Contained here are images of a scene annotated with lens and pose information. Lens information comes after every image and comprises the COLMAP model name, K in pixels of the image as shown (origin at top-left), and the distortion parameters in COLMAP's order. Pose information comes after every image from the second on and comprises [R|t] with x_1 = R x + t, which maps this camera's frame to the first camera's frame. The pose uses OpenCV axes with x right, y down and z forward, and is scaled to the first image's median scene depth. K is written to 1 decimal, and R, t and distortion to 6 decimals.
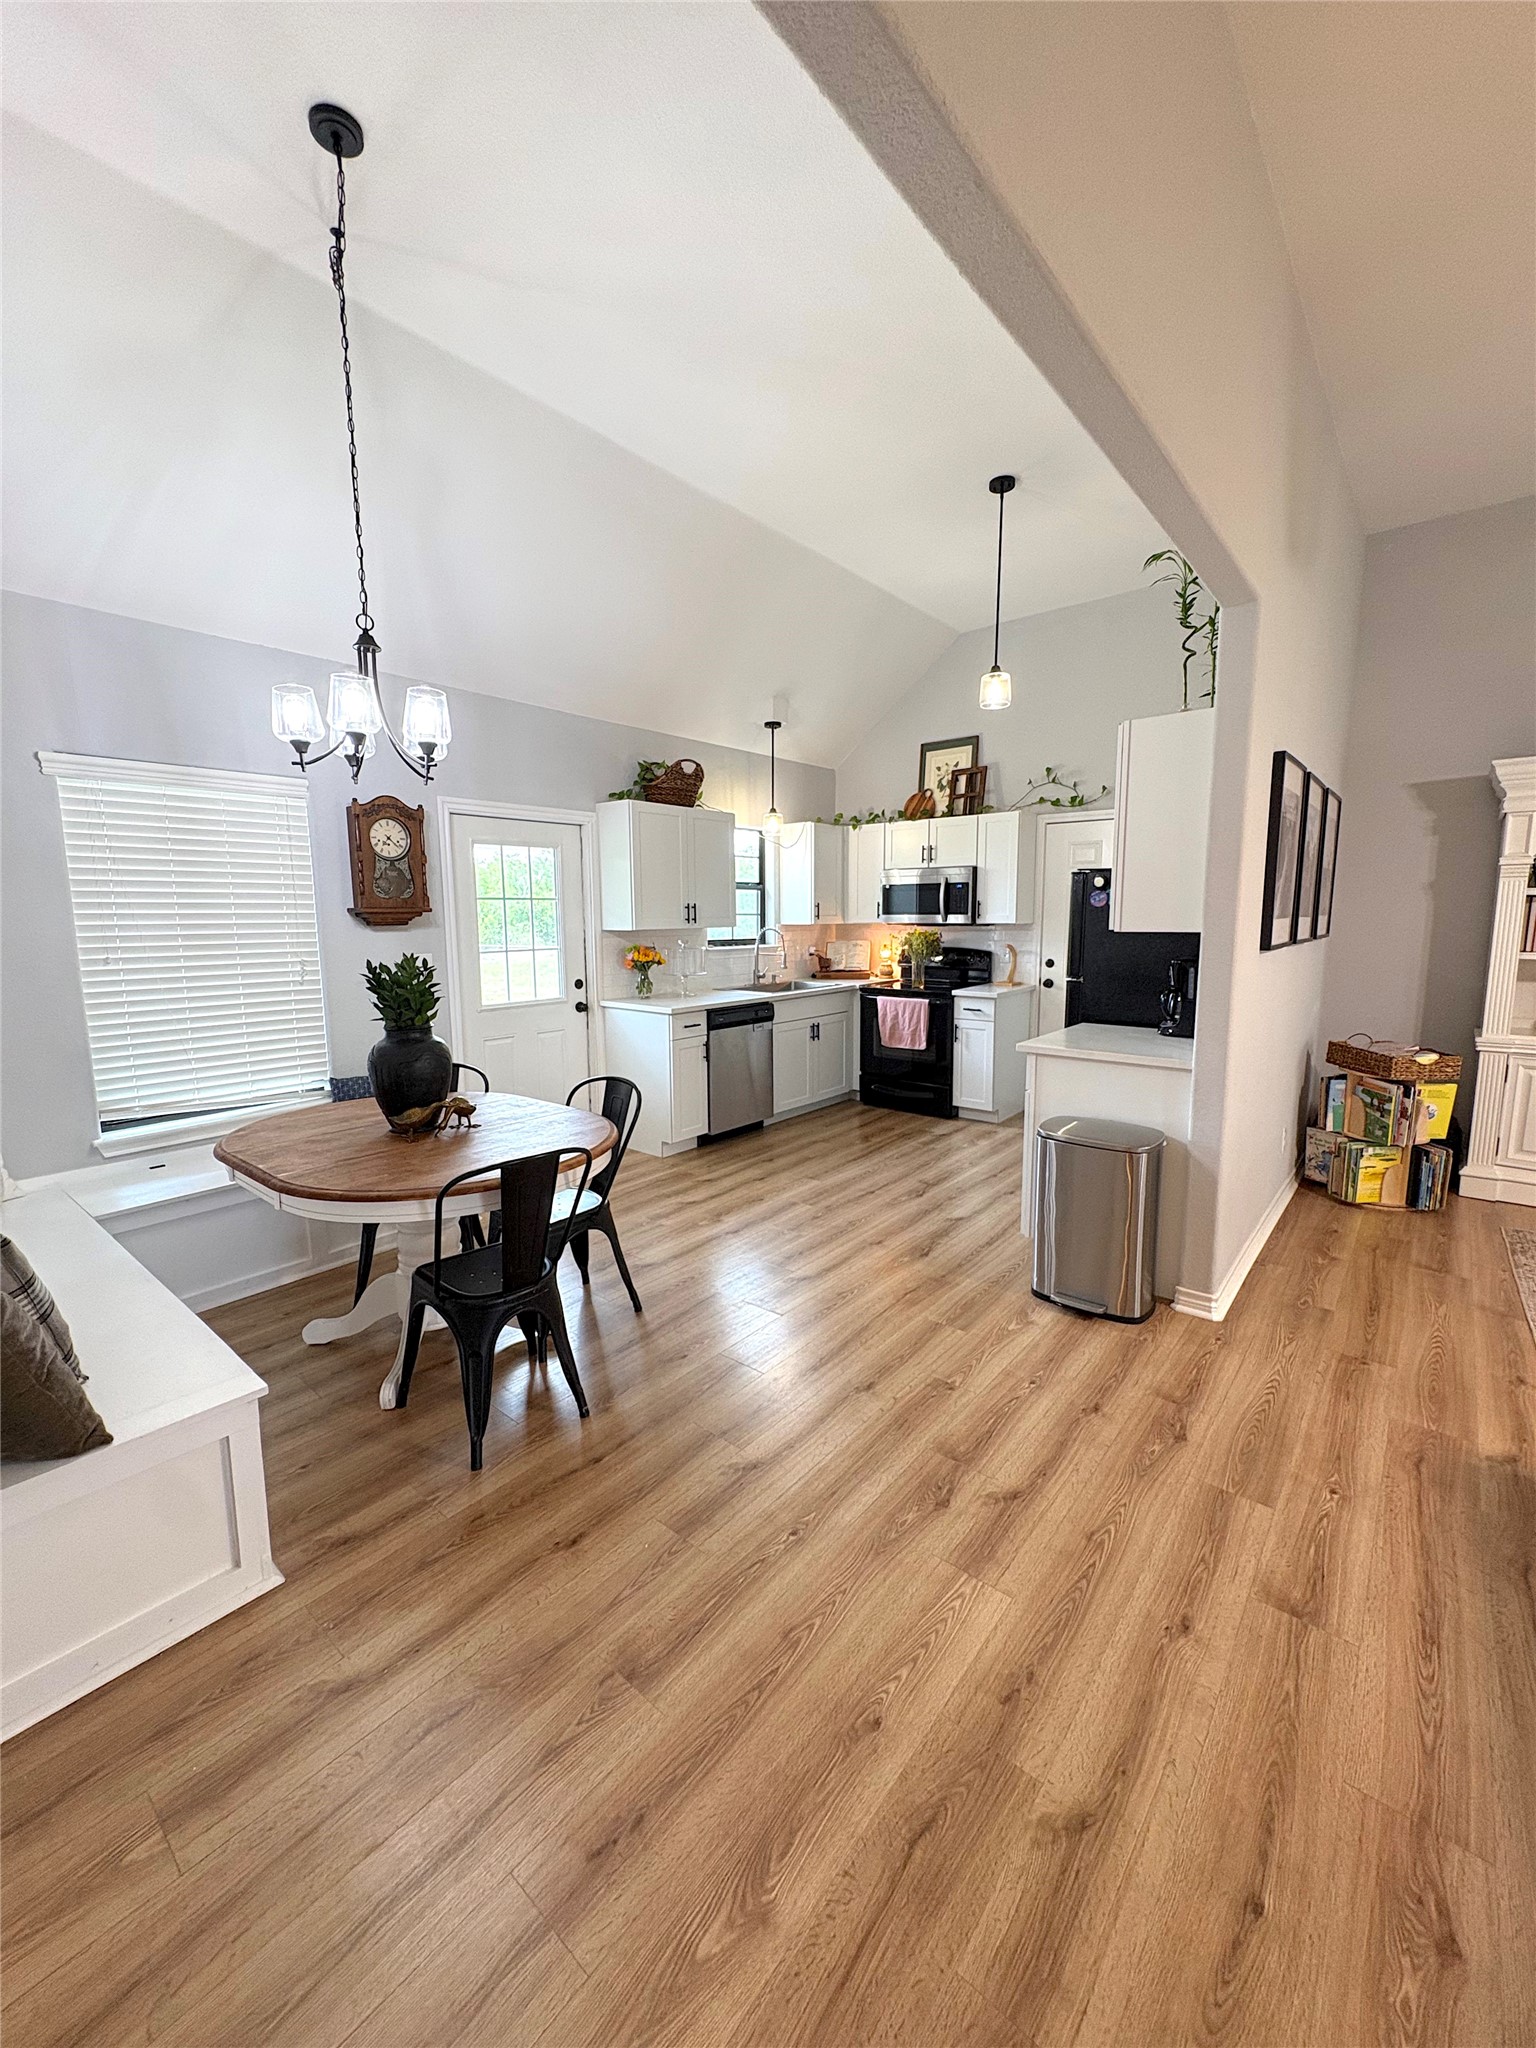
lens RADIAL K [[811.2, 0, 767.8], [0, 811.2, 1024.9], [0, 0, 1]] dist [-0.000391, 0.000066]
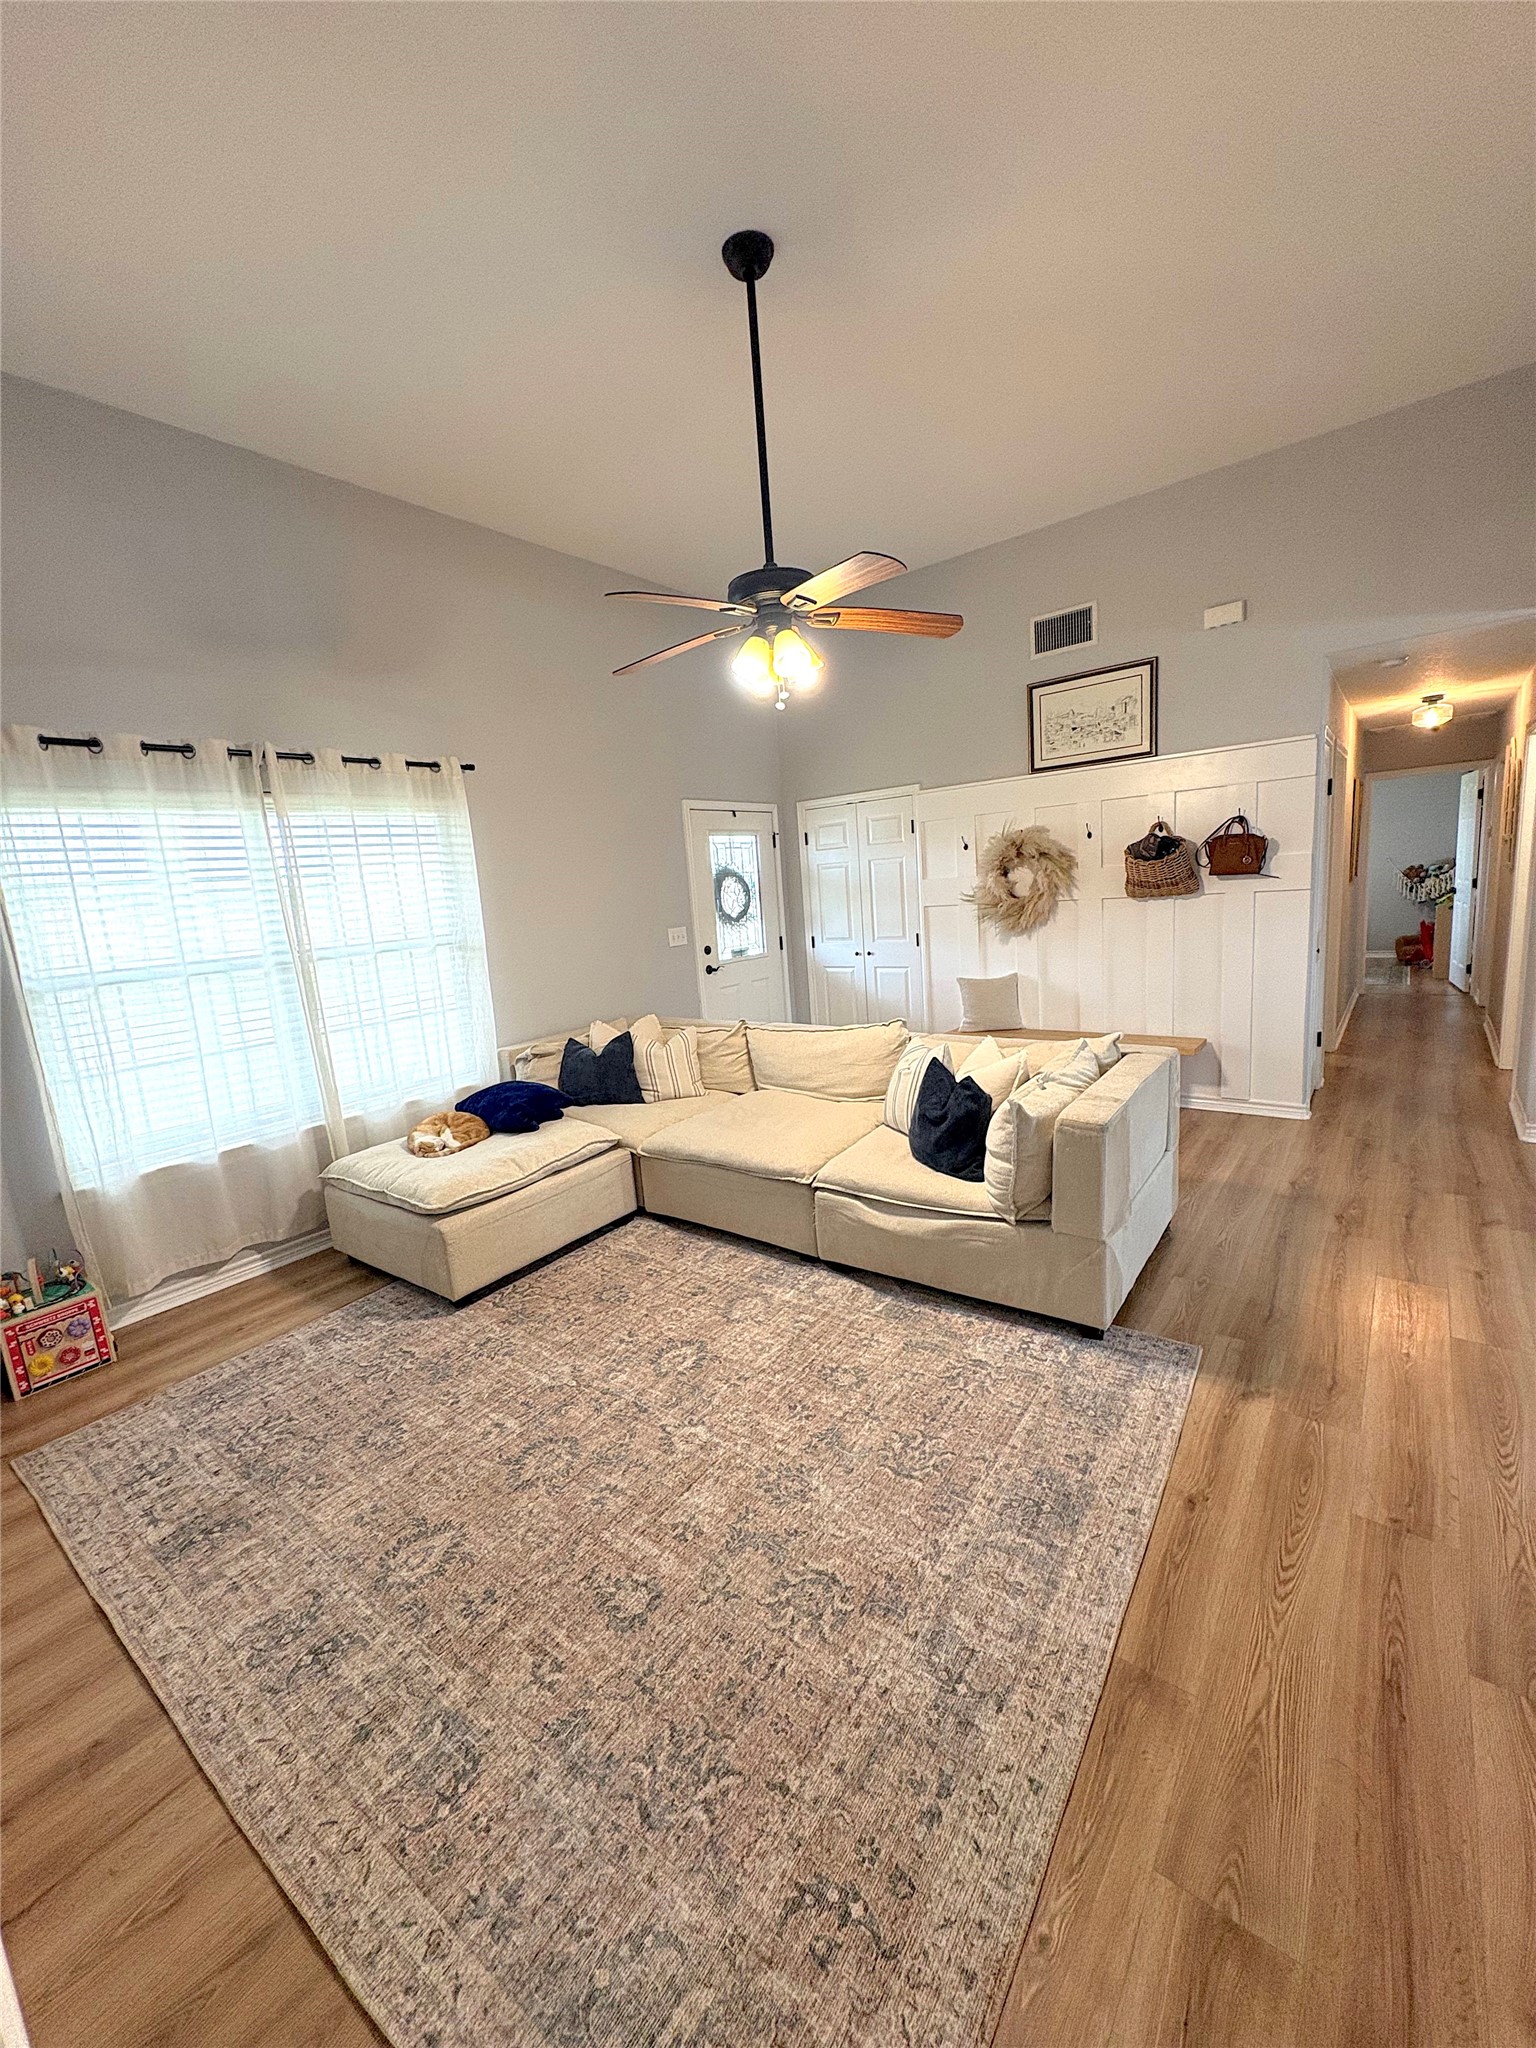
lens RADIAL K [[811.2, 0, 769.6], [0, 811.2, 1021.8], [0, 0, 1]] dist [-0.000391, 0.000066]
pose [[-0.995817, 0.089862, -0.016515, 0.663829], [0.080665, 0.949583, 0.302960, -0.131324], [0.042907, 0.300361, -0.952860, 0.806402]]
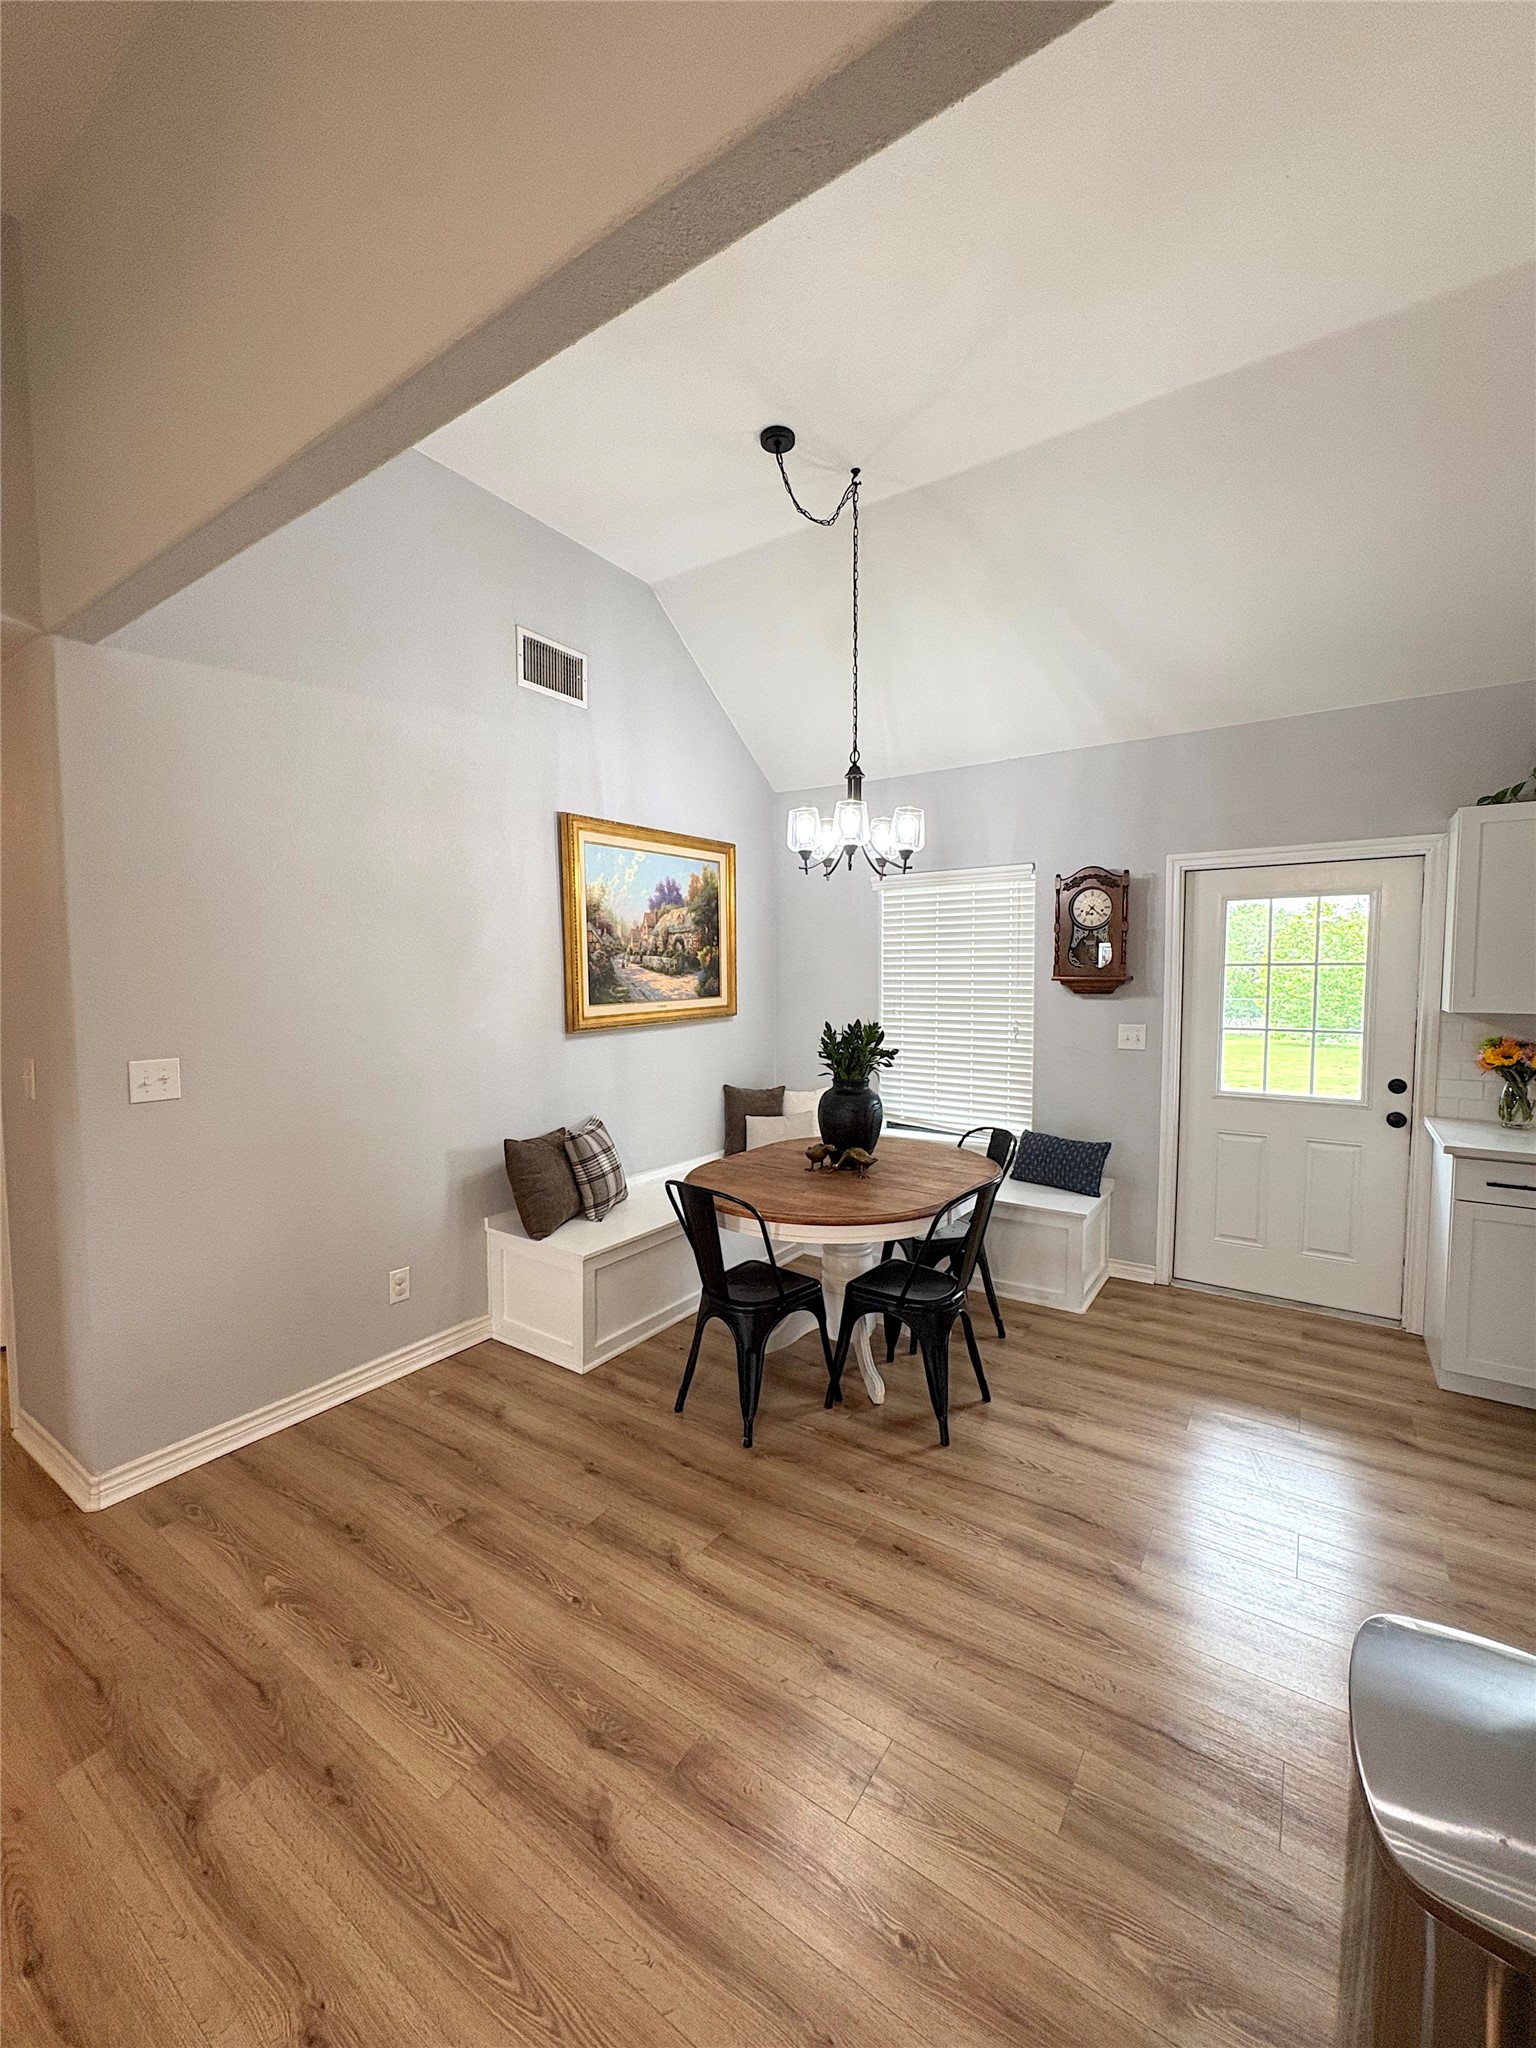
lens RADIAL K [[811.2, 0, 767.4], [0, 811.2, 1022.9], [0, 0, 1]] dist [-0.000391, 0.000066]
pose [[0.099813, 0.069986, -0.992542, 0.399997], [-0.133917, 0.989392, 0.056297, -0.072318], [0.985953, 0.127299, 0.108127, 0.405047]]
